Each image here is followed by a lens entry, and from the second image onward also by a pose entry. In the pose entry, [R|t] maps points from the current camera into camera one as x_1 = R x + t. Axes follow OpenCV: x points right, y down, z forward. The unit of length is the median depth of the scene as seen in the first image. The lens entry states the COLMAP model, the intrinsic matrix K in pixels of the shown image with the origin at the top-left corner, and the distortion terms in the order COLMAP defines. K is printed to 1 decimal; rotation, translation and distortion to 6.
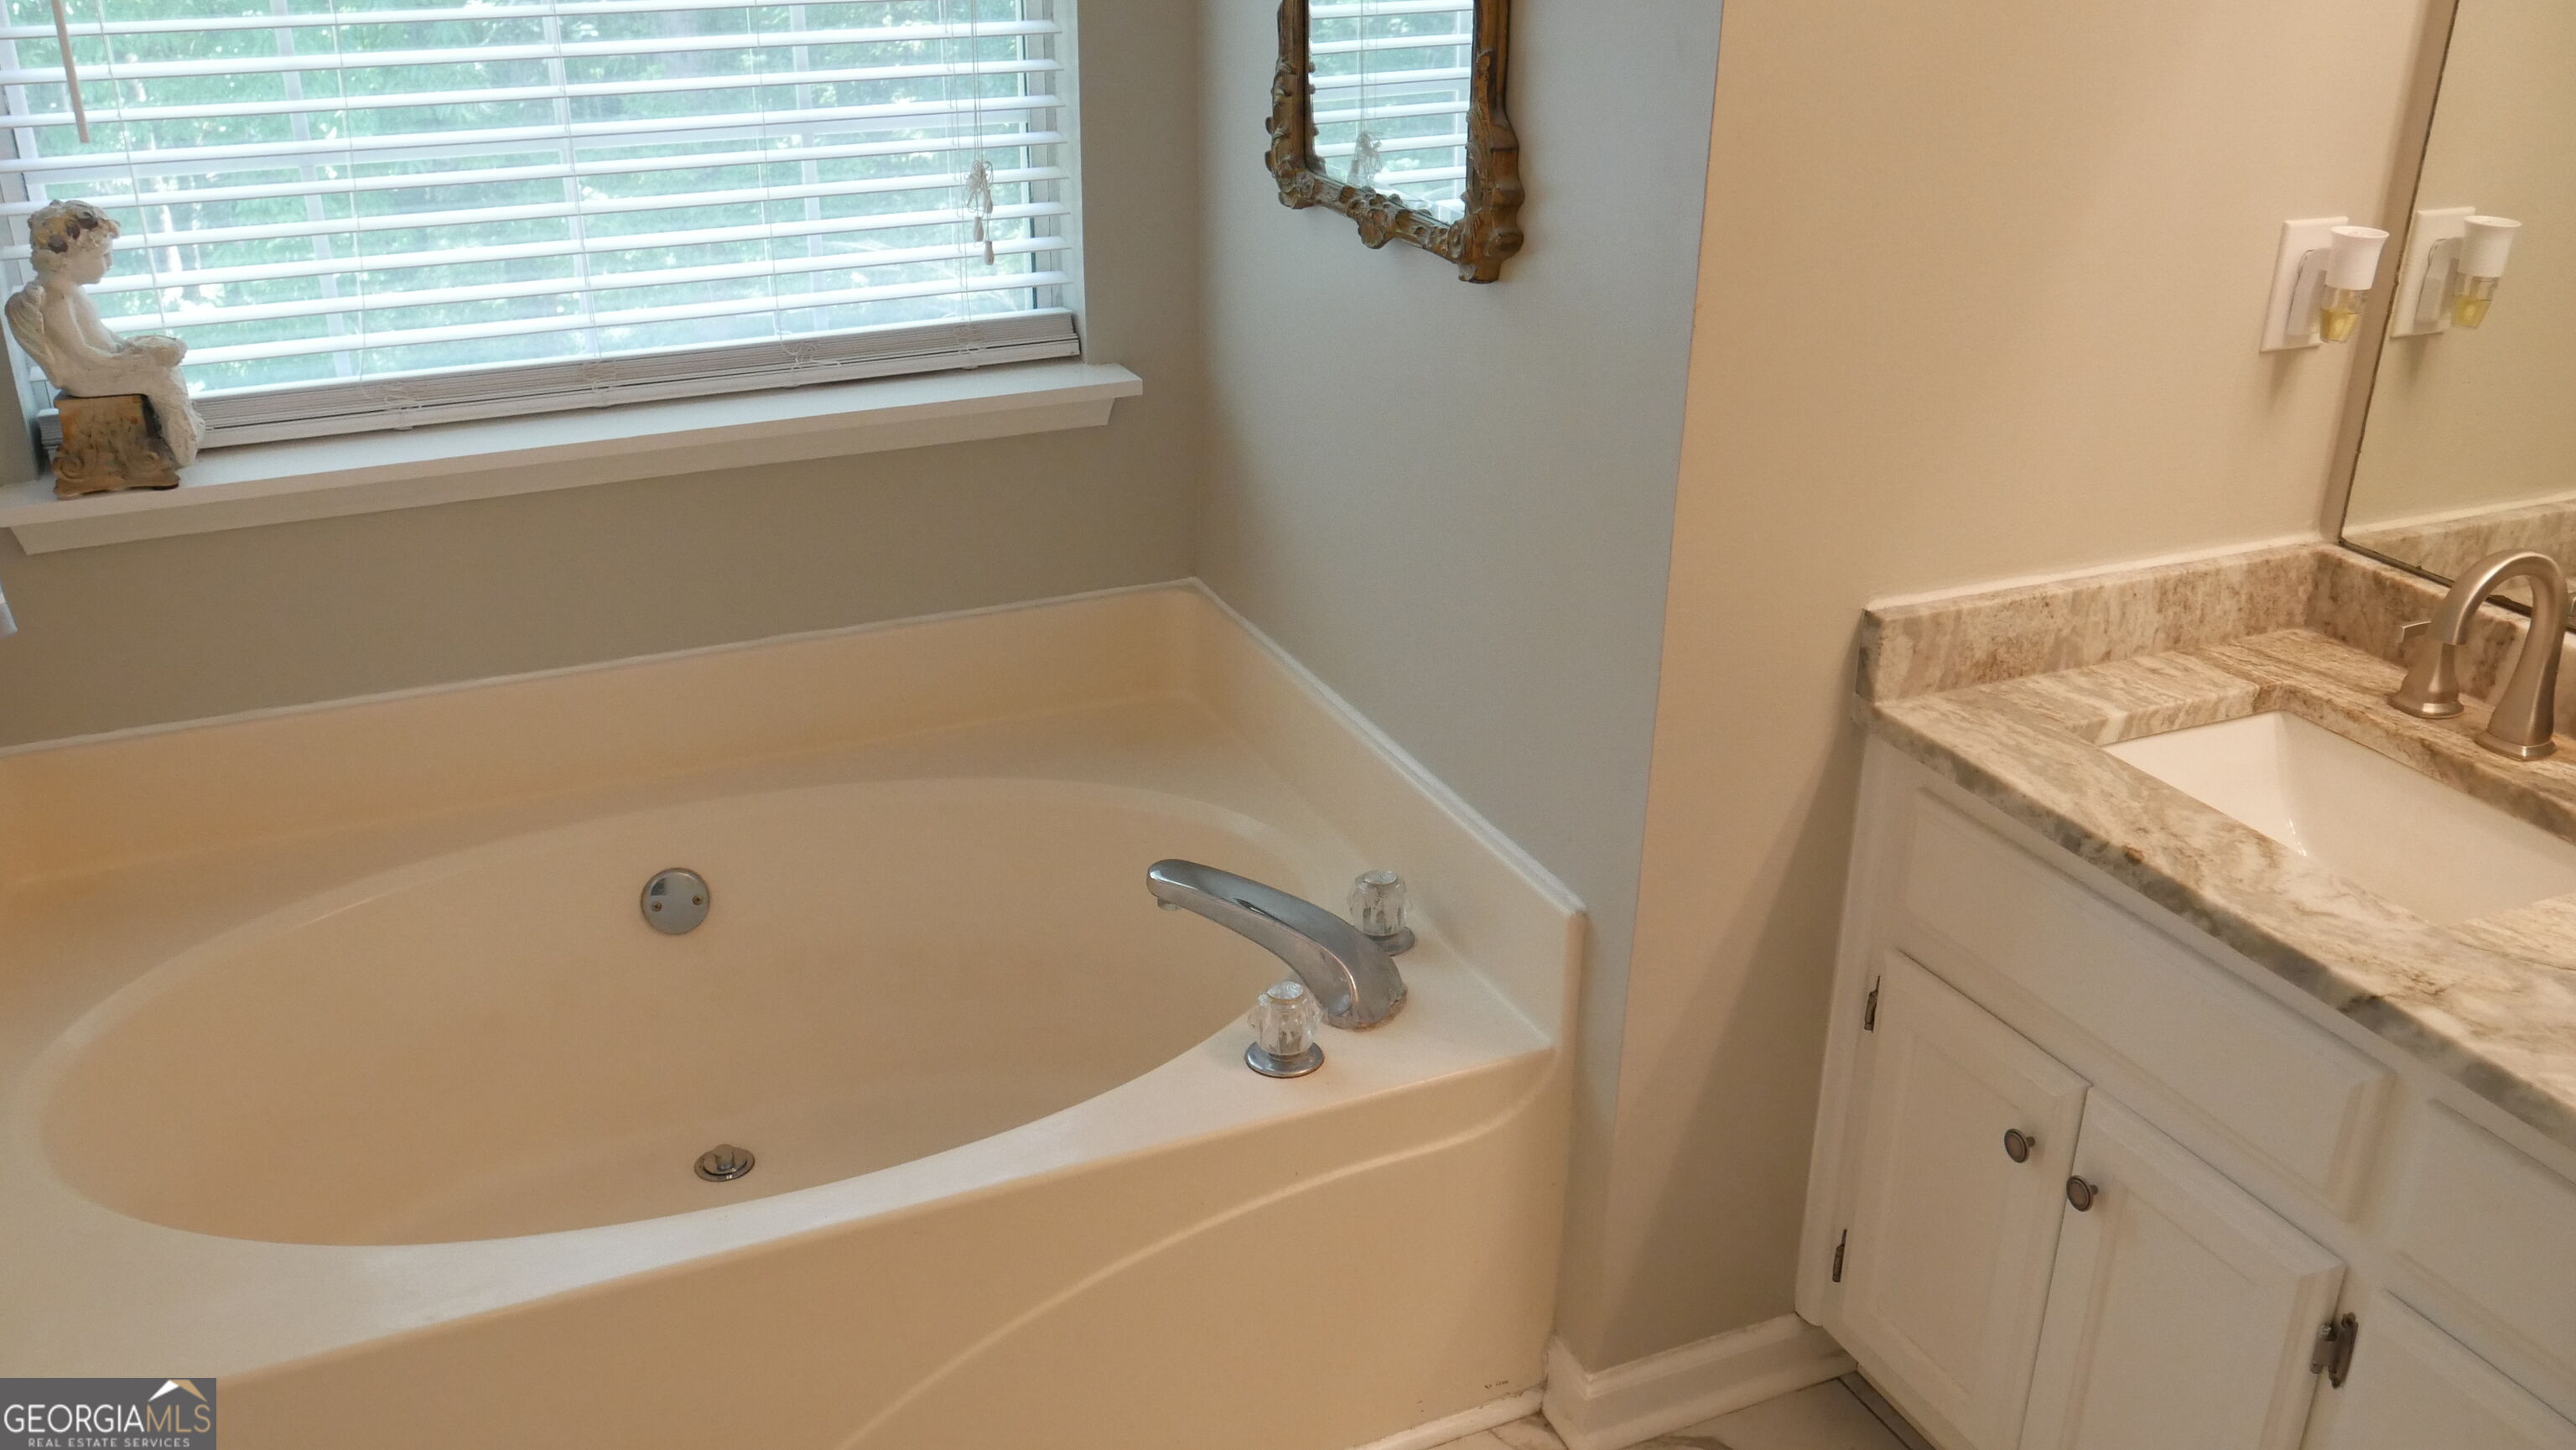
lens RADIAL K [[2165.5, 0, 1295.5], [0, 2165.5, 734.8], [0, 0, 1]] dist [-0.025398, -0.000269]
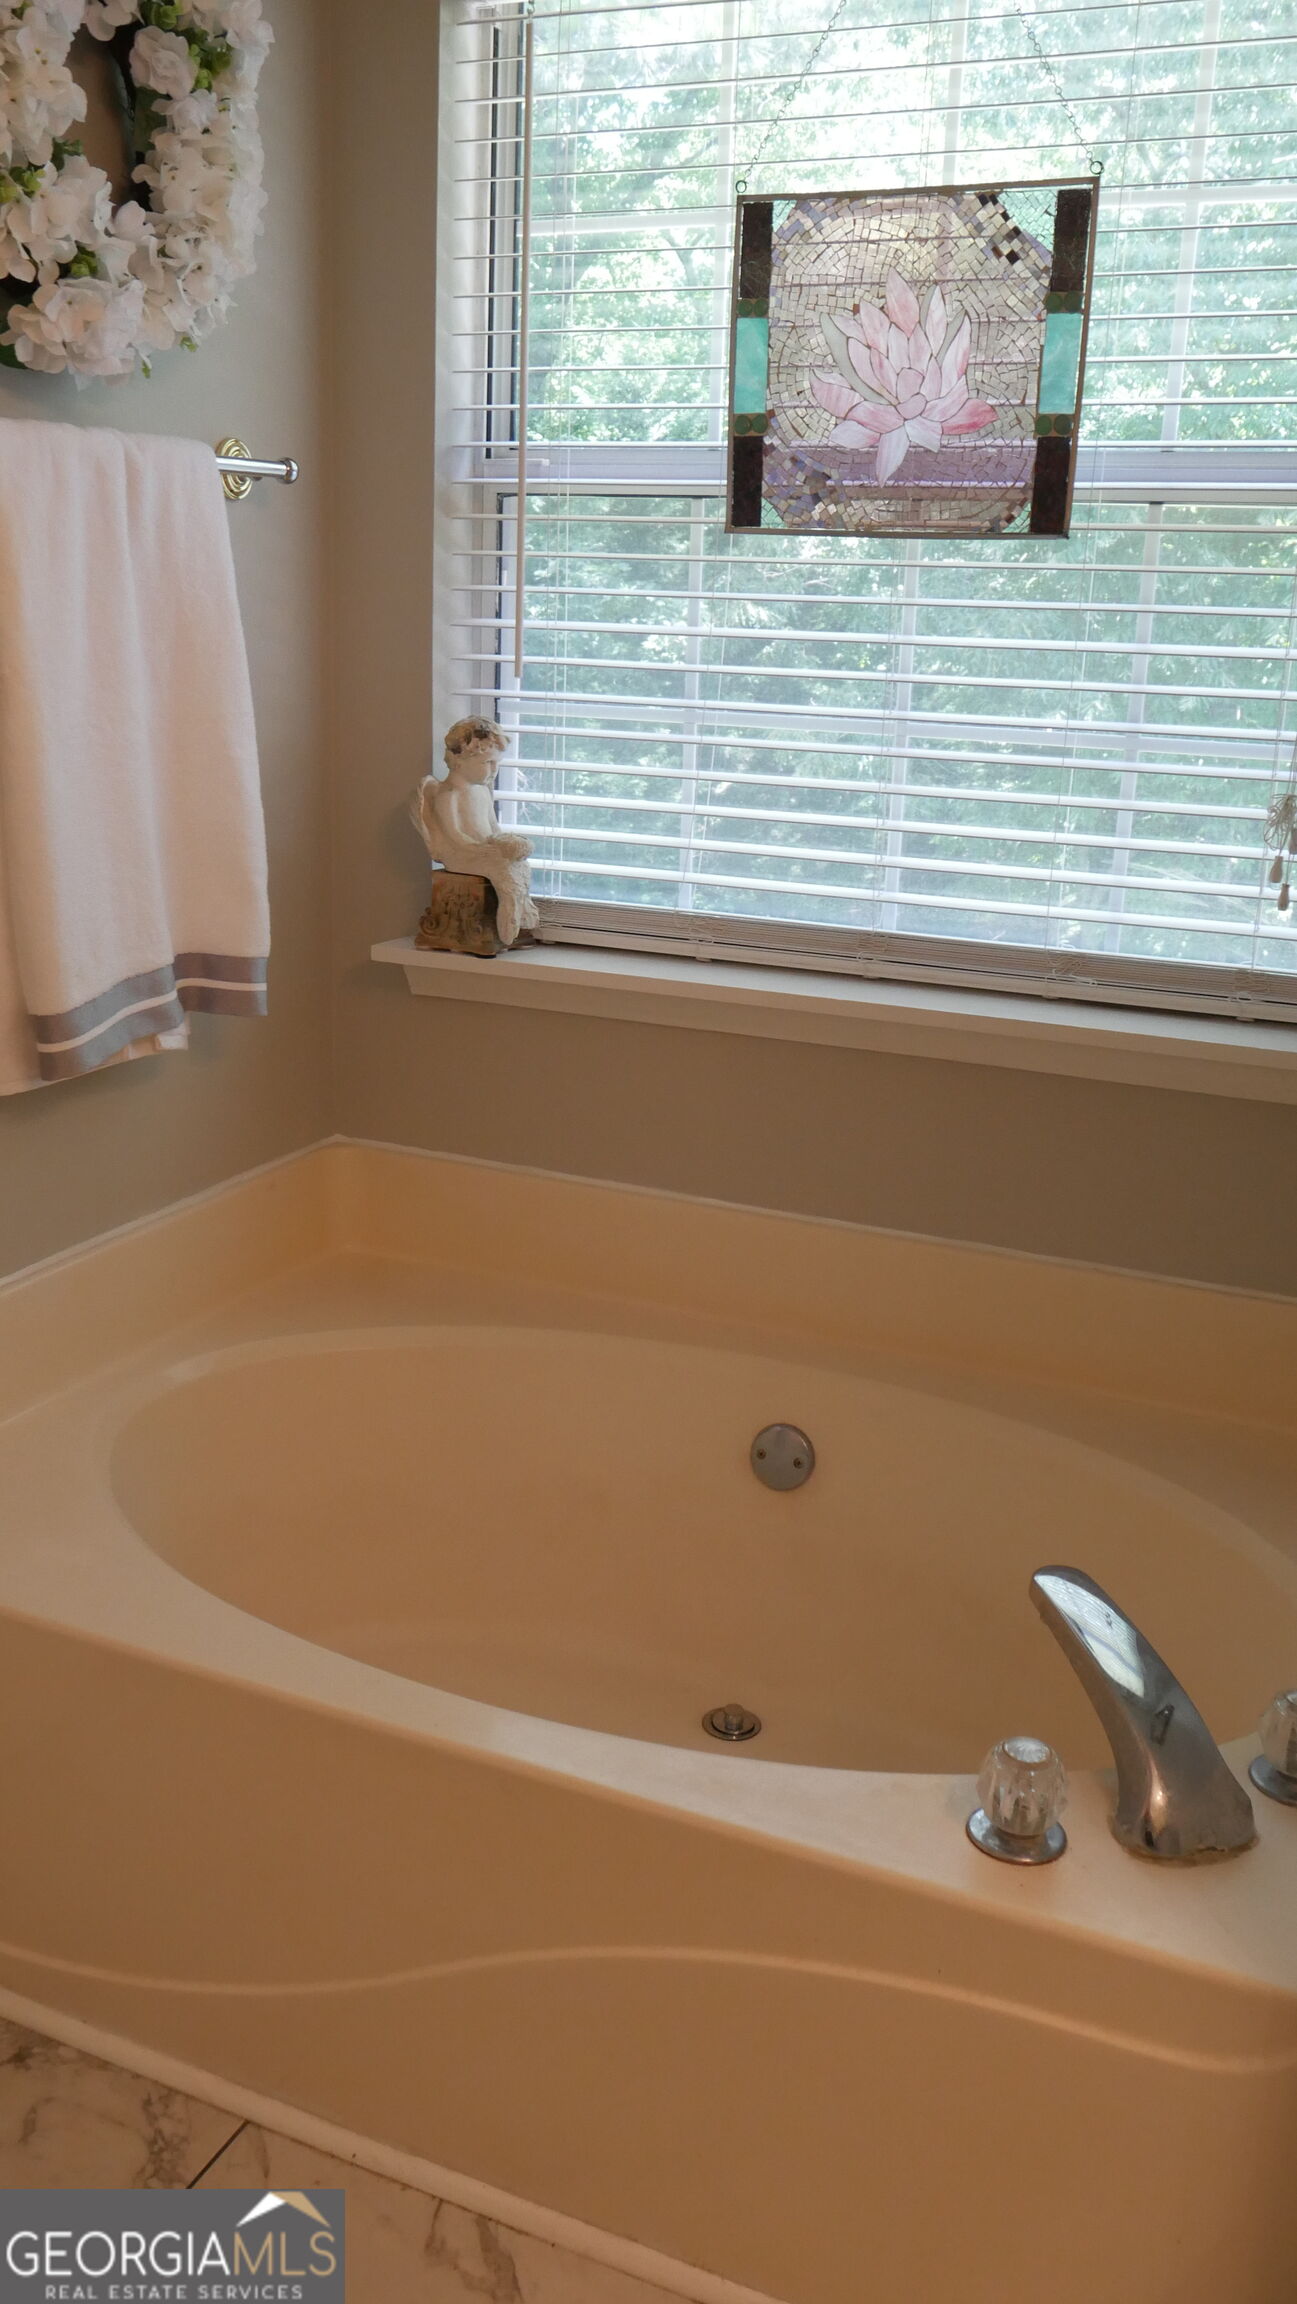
lens RADIAL K [[1942.2, 0, 648.5], [0, 1942.2, 1152.0], [0, 0, 1]] dist [-0.027744, 0.005286]
pose [[0.655214, 0.224847, -0.721206, 0.335724], [-0.331083, 0.943578, -0.006613, -0.035069], [0.679028, 0.243112, 0.692689, 0.333846]]
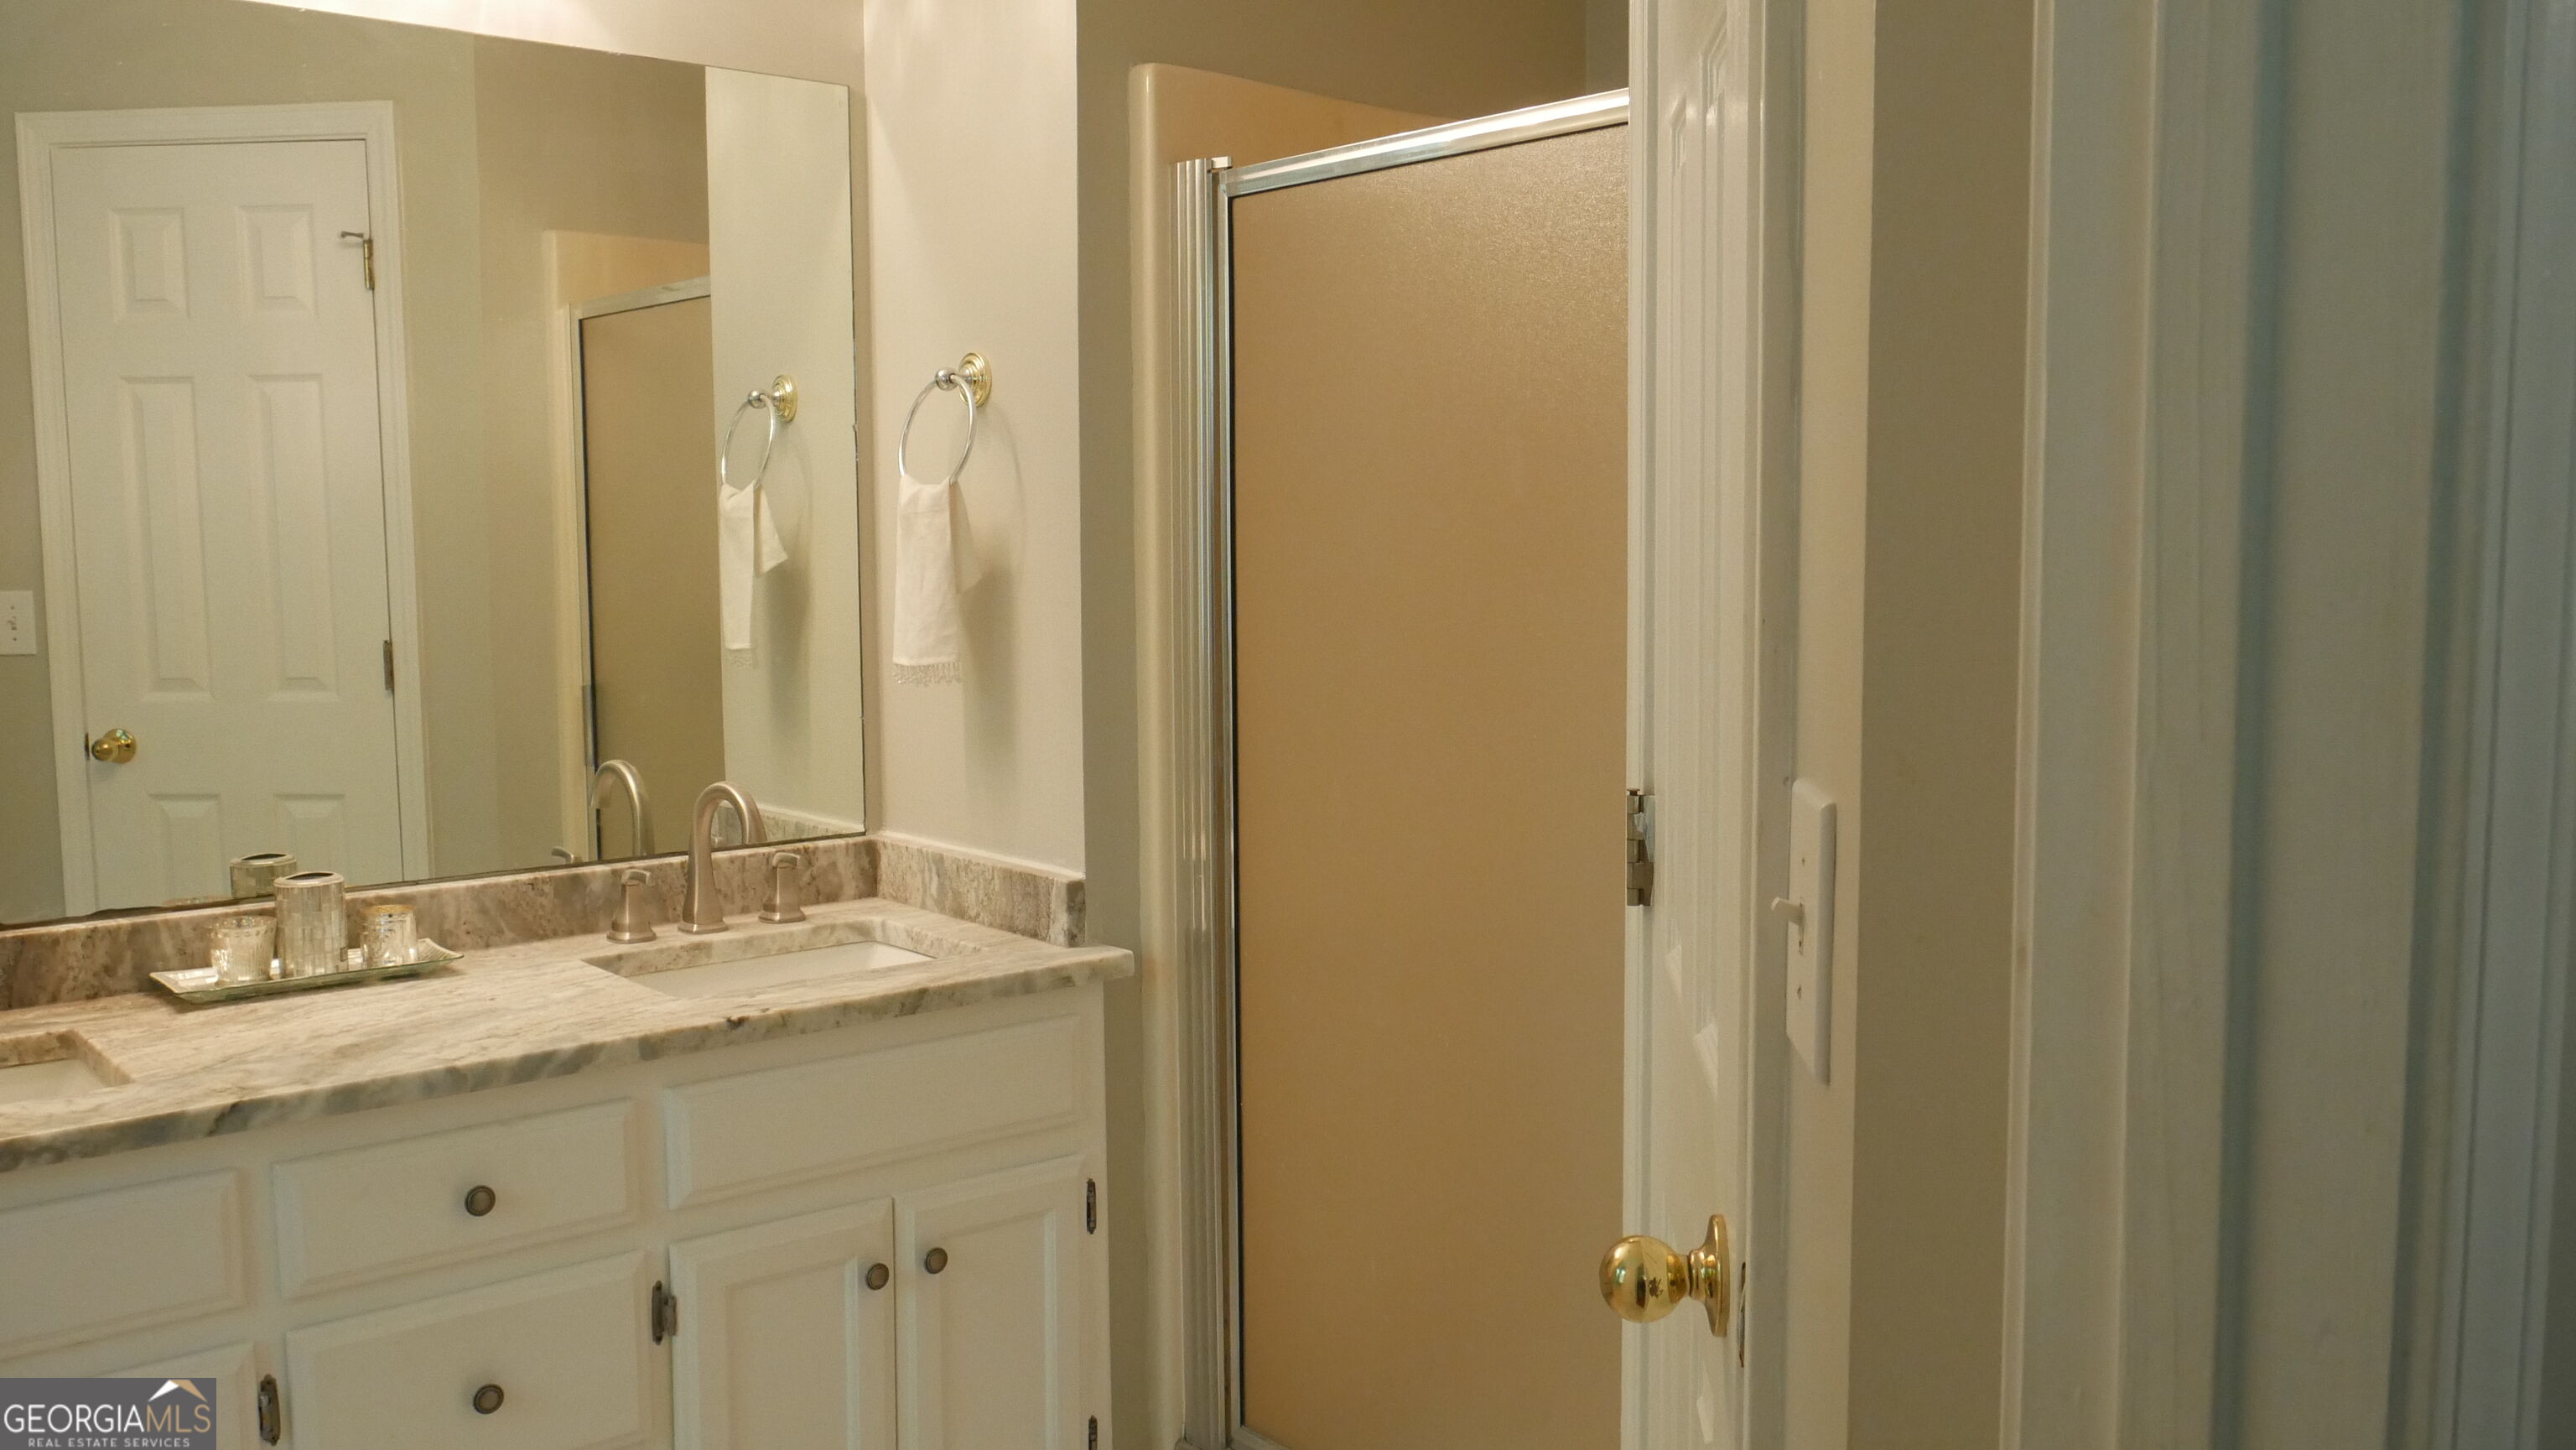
lens RADIAL K [[2171.6, 0, 1278.6], [0, 2171.6, 723.8], [0, 0, 1]] dist [-0.027744, 0.005286]
pose [[-0.266443, -0.105717, 0.958036, -0.586142], [0.397217, 0.893591, 0.209077, -0.068607], [-0.878195, 0.436256, -0.196098, 0.414310]]
